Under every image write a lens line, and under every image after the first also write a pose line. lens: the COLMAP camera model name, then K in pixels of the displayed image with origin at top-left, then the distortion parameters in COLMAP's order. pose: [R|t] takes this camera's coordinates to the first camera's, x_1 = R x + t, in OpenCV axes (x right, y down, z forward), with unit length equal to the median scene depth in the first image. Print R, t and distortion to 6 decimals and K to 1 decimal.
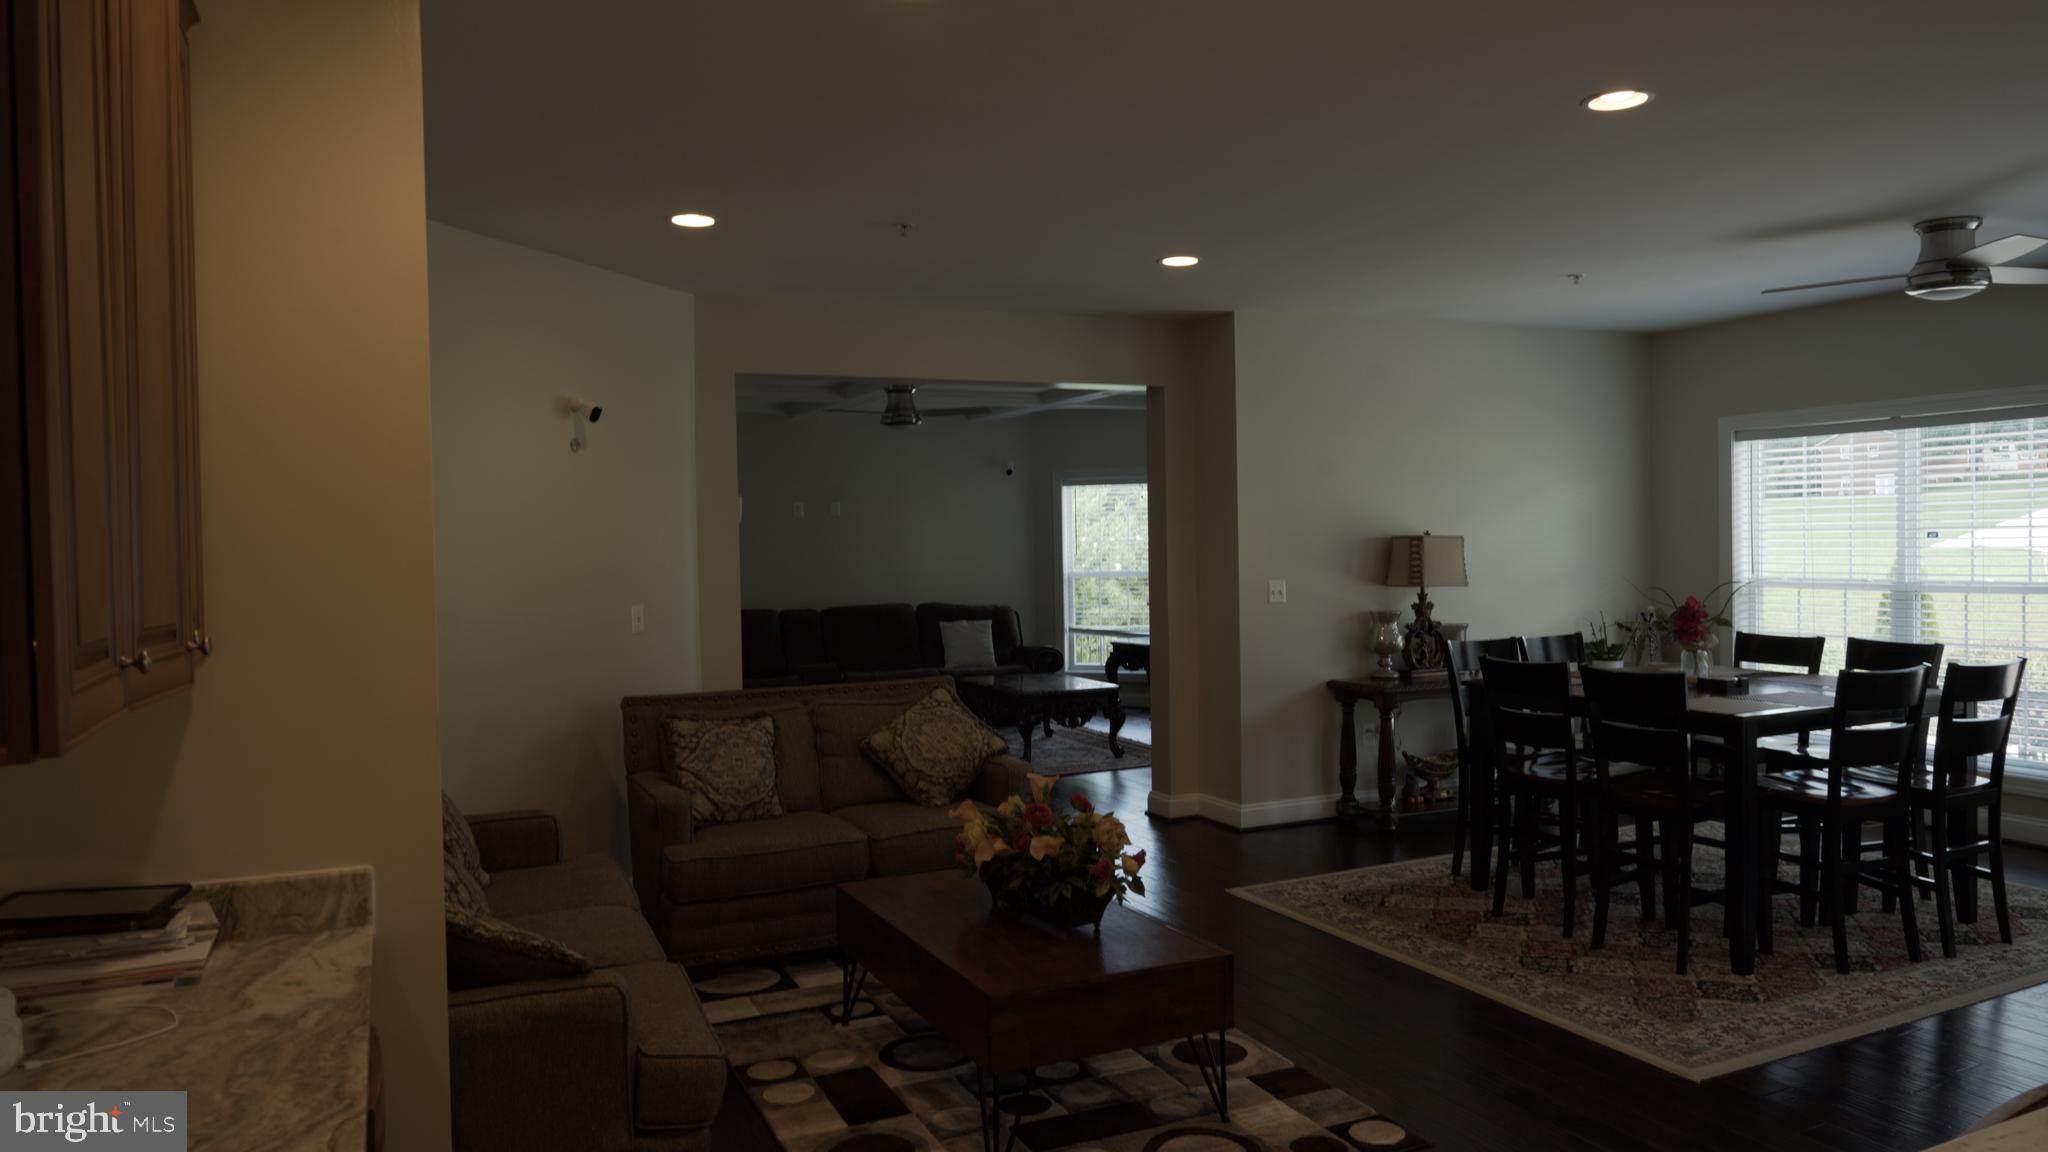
lens RADIAL K [[1356.4, 0, 1019.6], [0, 1356.4, 569.9], [0, 0, 1]] dist [-0.018324, 0.010497]
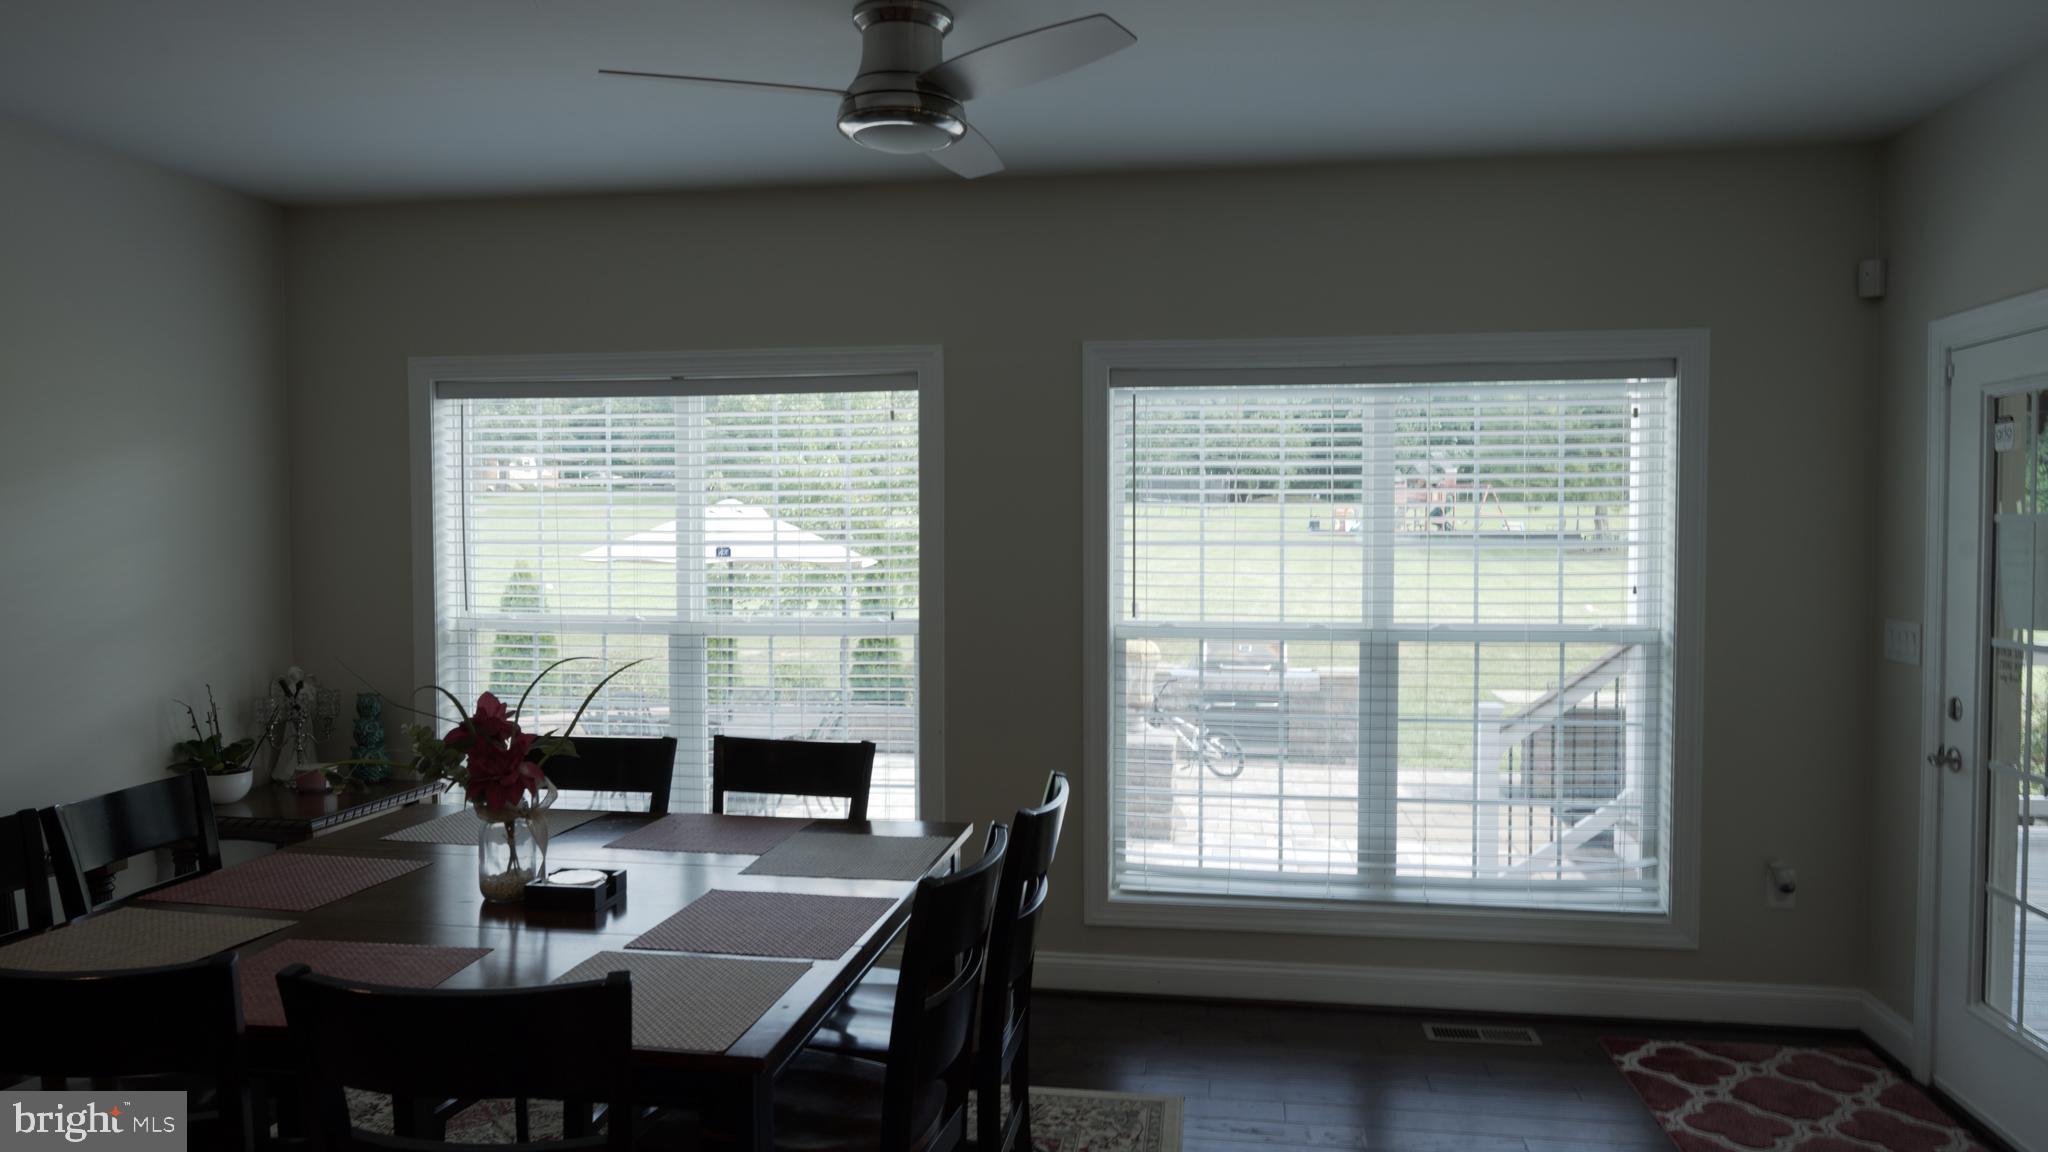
lens RADIAL K [[1356.4, 0, 1016.0], [0, 1356.4, 576.7], [0, 0, 1]] dist [-0.018324, 0.010497]
pose [[0.552061, -0.008362, 0.833762, 0.158576], [0.010074, 0.999944, 0.003358, -0.012757], [-0.833743, 0.006545, 0.552114, 0.436404]]
